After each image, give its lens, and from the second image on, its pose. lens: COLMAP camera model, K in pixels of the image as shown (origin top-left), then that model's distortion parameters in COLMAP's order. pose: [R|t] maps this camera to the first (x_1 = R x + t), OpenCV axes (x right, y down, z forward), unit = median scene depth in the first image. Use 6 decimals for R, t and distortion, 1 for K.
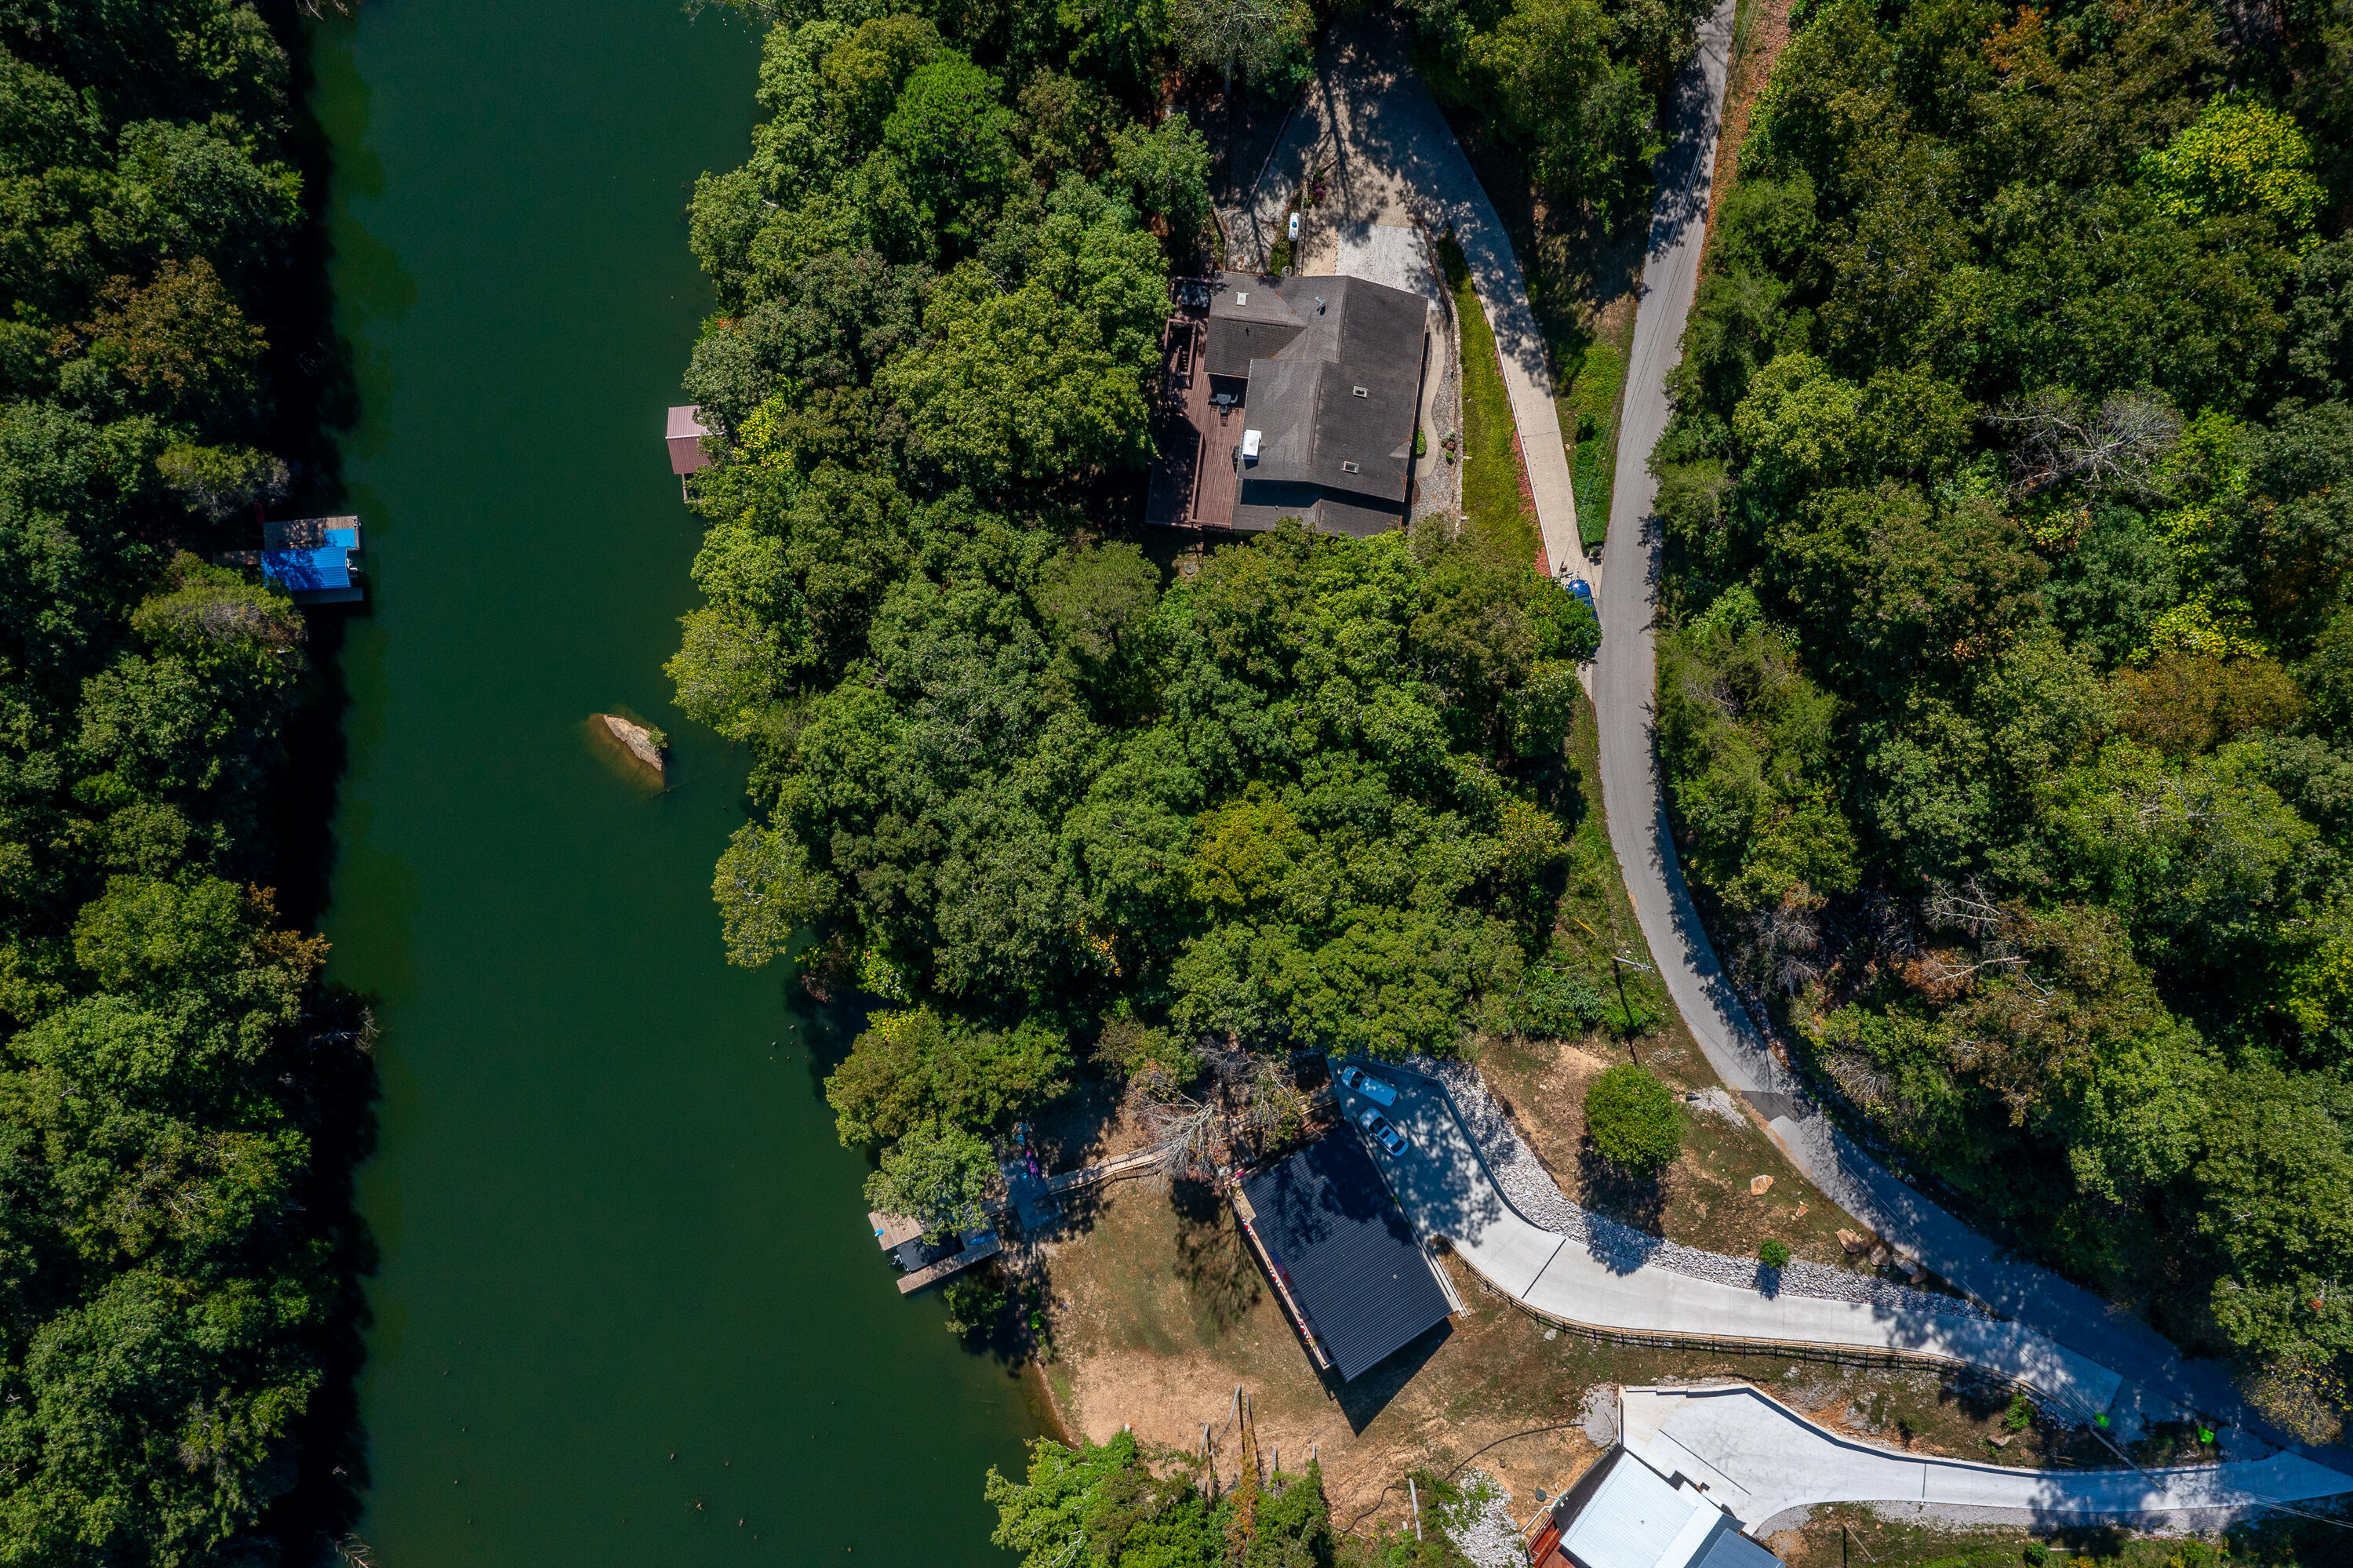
lens RADIAL K [[1876.8, 0, 1181.4], [0, 1876.8, 772.6], [0, 0, 1]] dist [-0.014722, 0.000696]
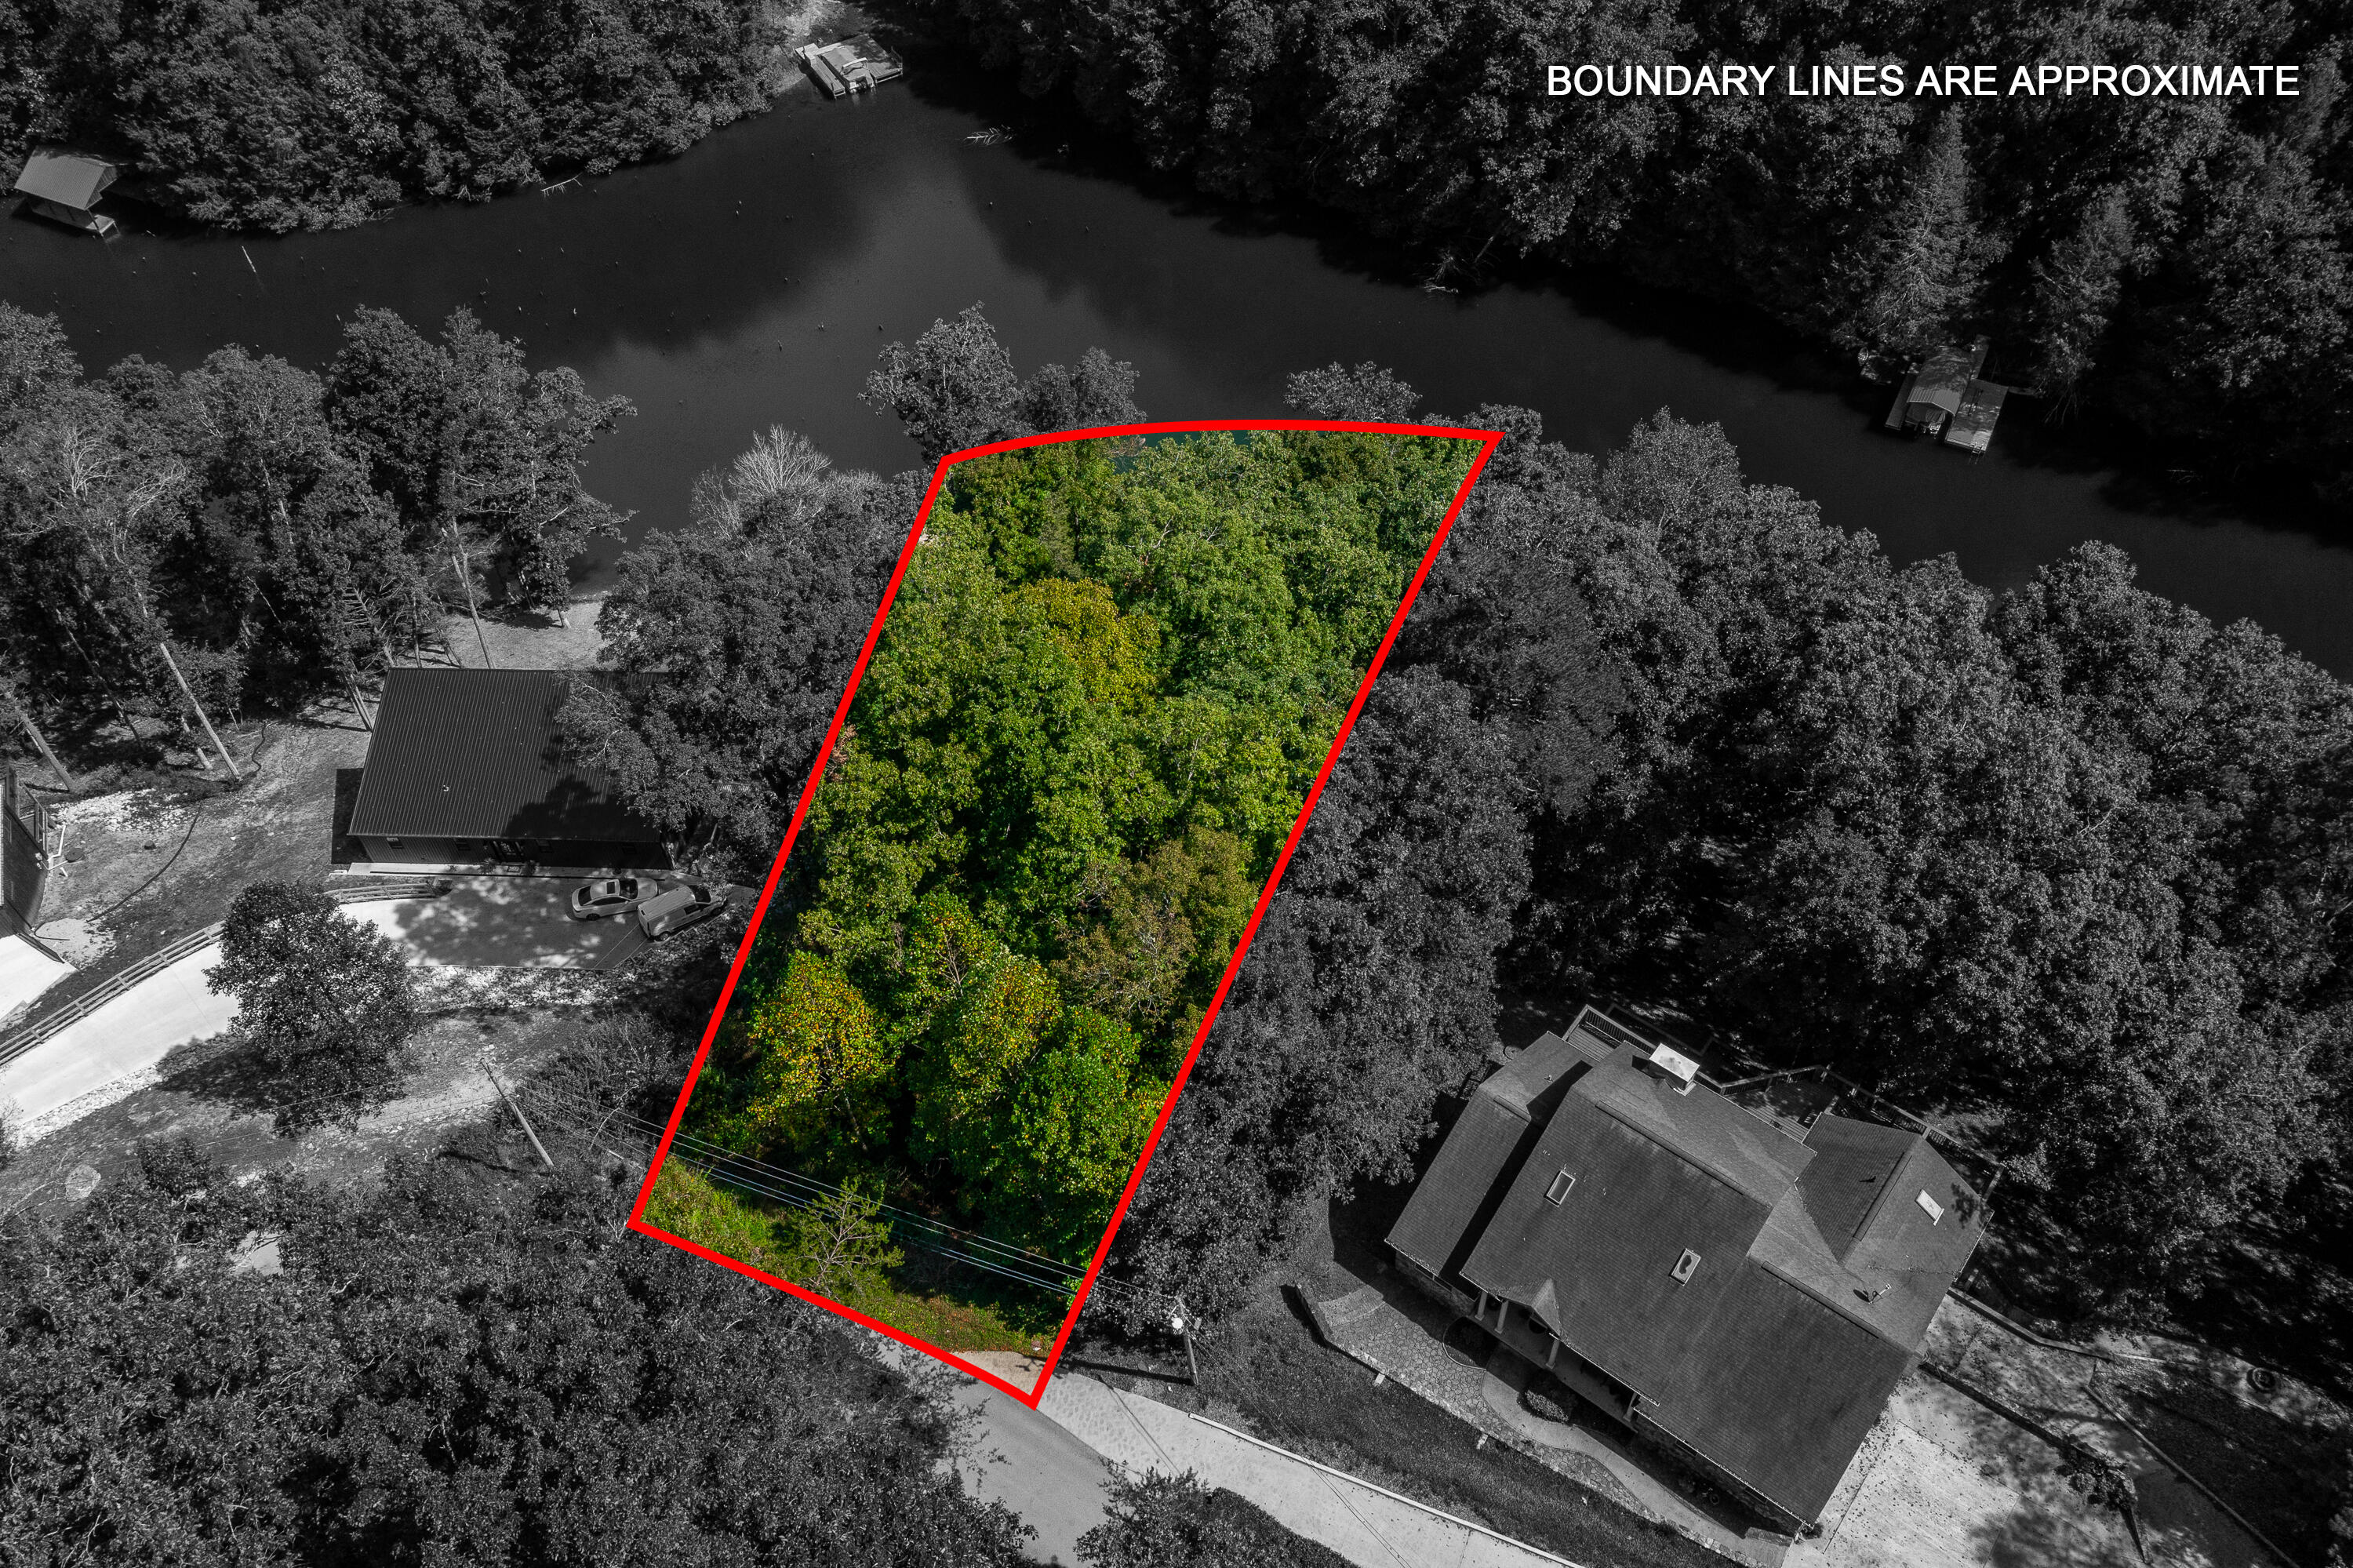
lens RADIAL K [[1876.8, 0, 1169.6], [0, 1876.8, 768.9], [0, 0, 1]] dist [-0.014722, 0.000696]
pose [[-0.526016, 0.657867, -0.538997, 0.359012], [-0.849882, -0.382948, 0.362010, -0.214911], [0.031746, 0.648507, 0.760547, 0.504598]]
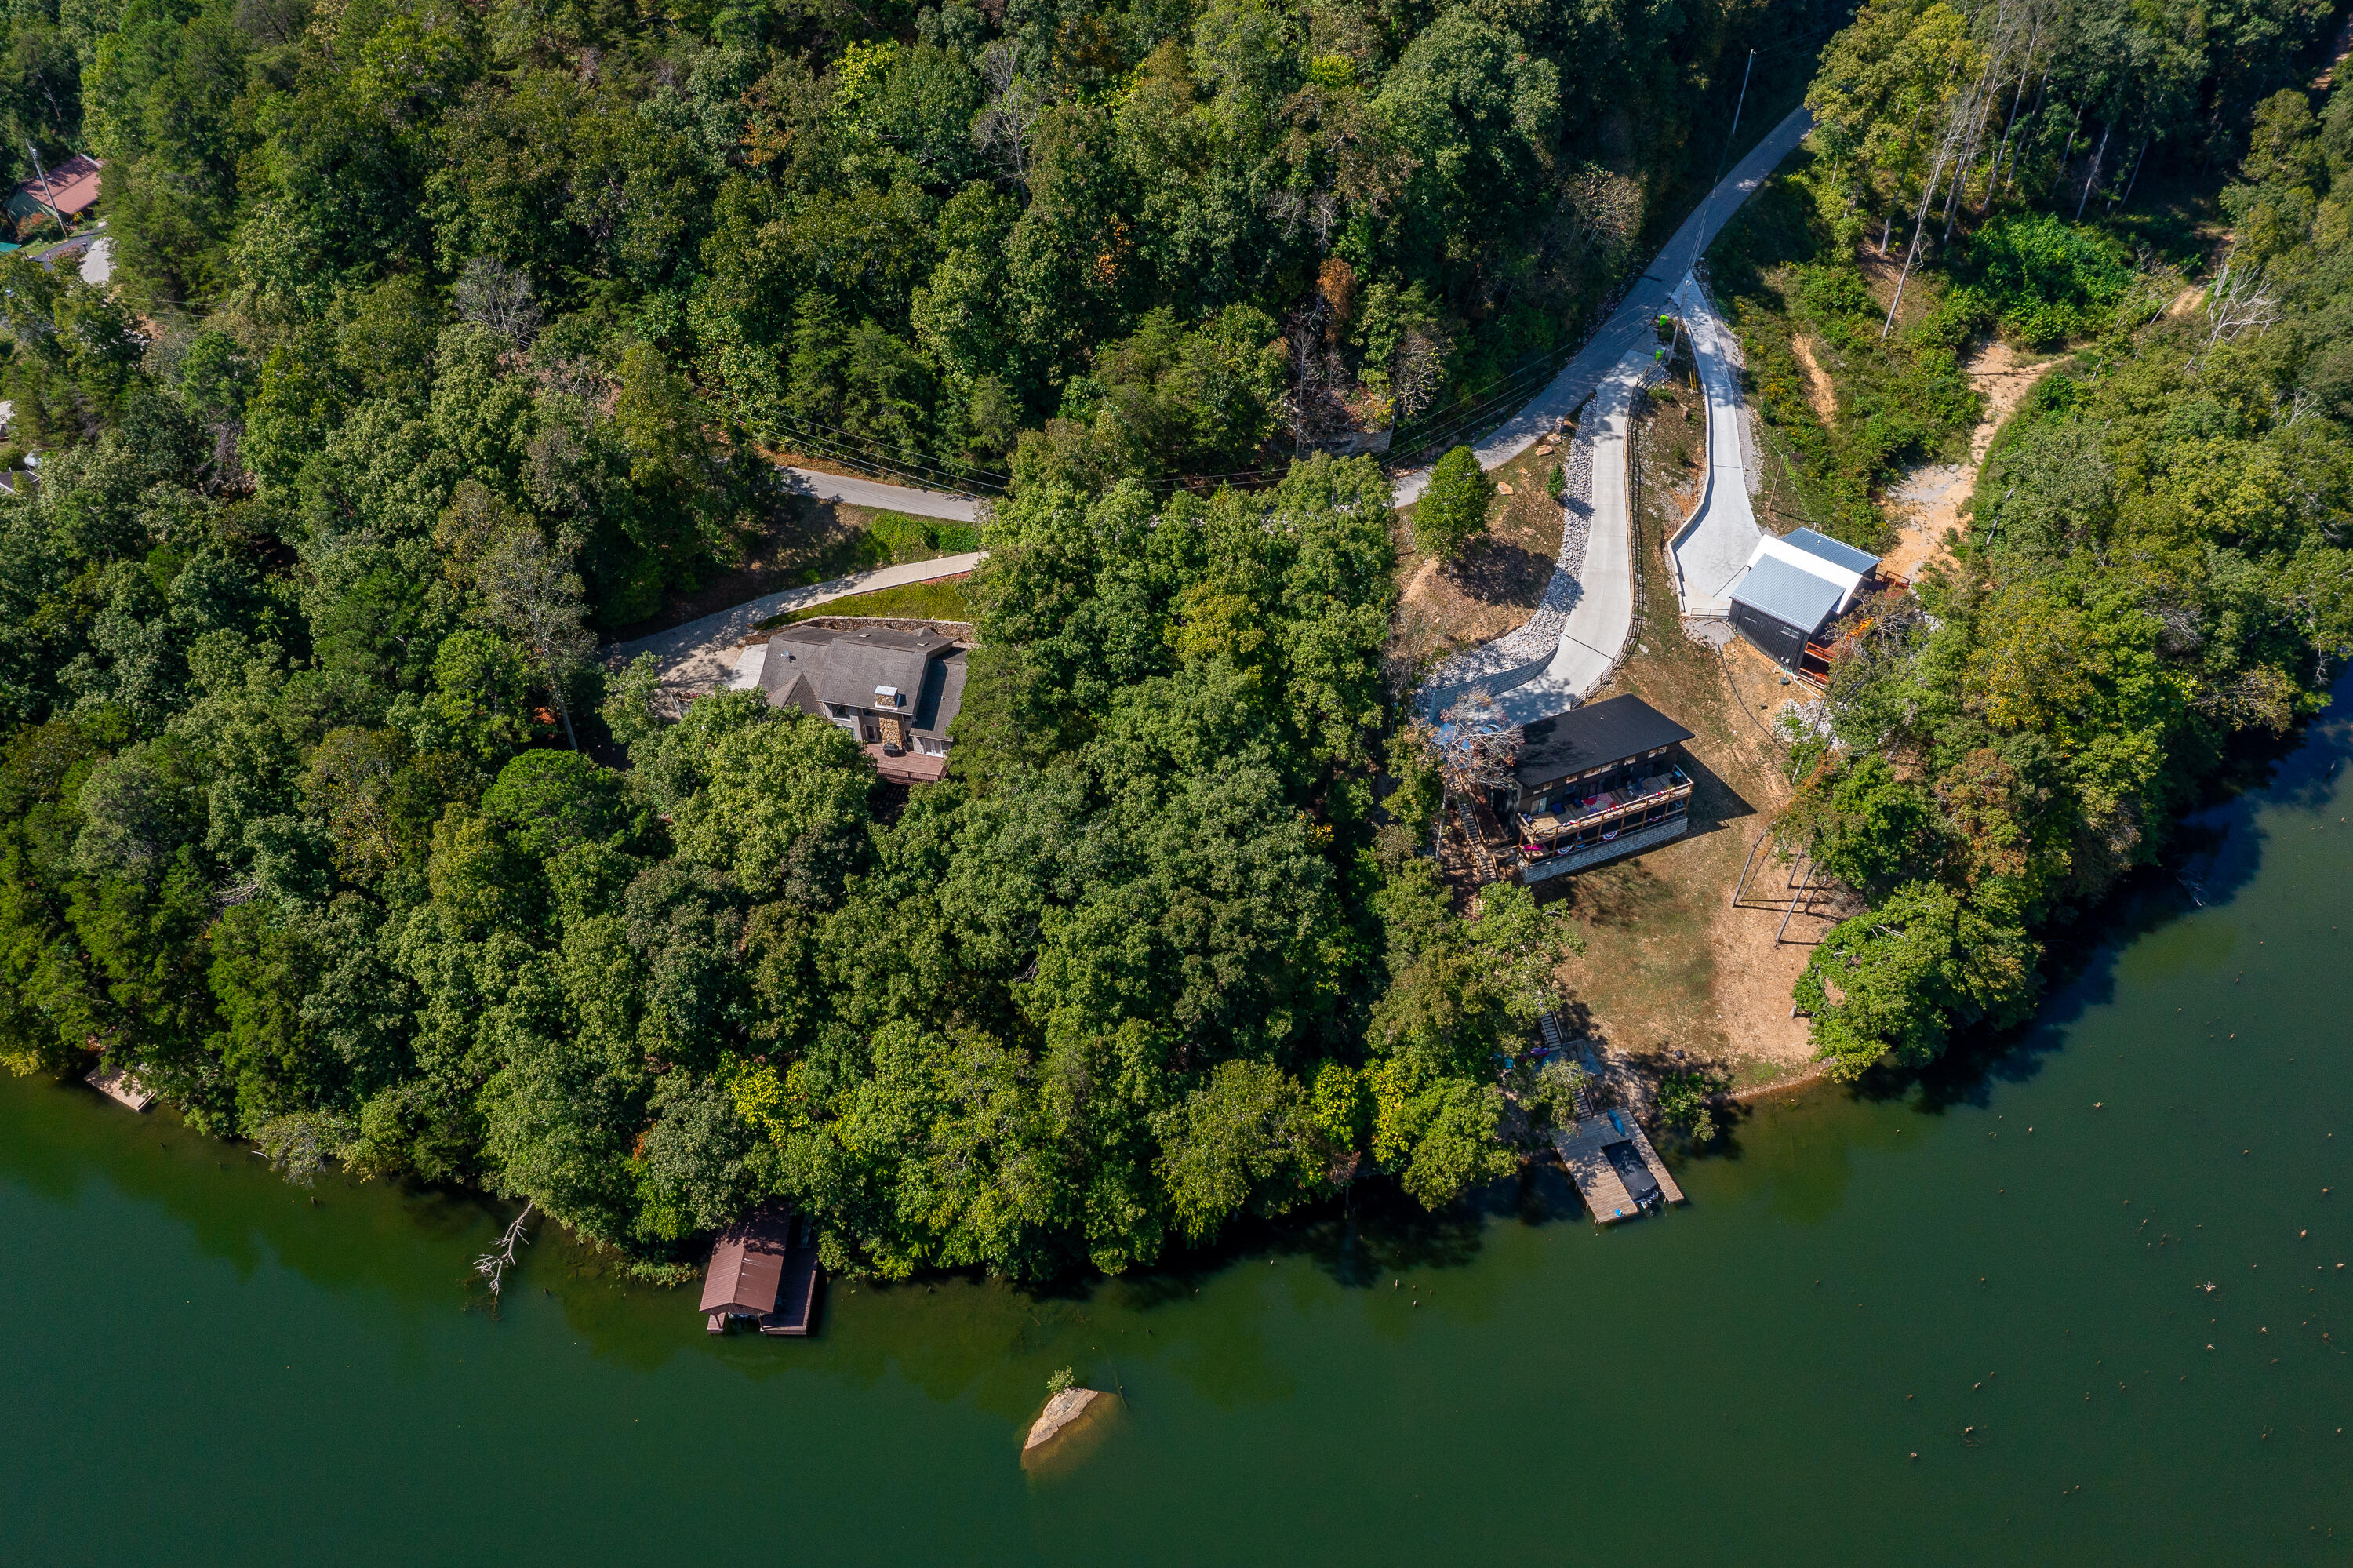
lens RADIAL K [[1876.8, 0, 1173.9], [0, 1876.8, 772.7], [0, 0, 1]] dist [-0.014722, 0.000696]
pose [[0.099977, -0.672759, 0.733076, -0.840548], [0.994626, 0.047648, -0.091919, 0.117437], [0.026910, 0.738326, 0.673907, 0.236466]]
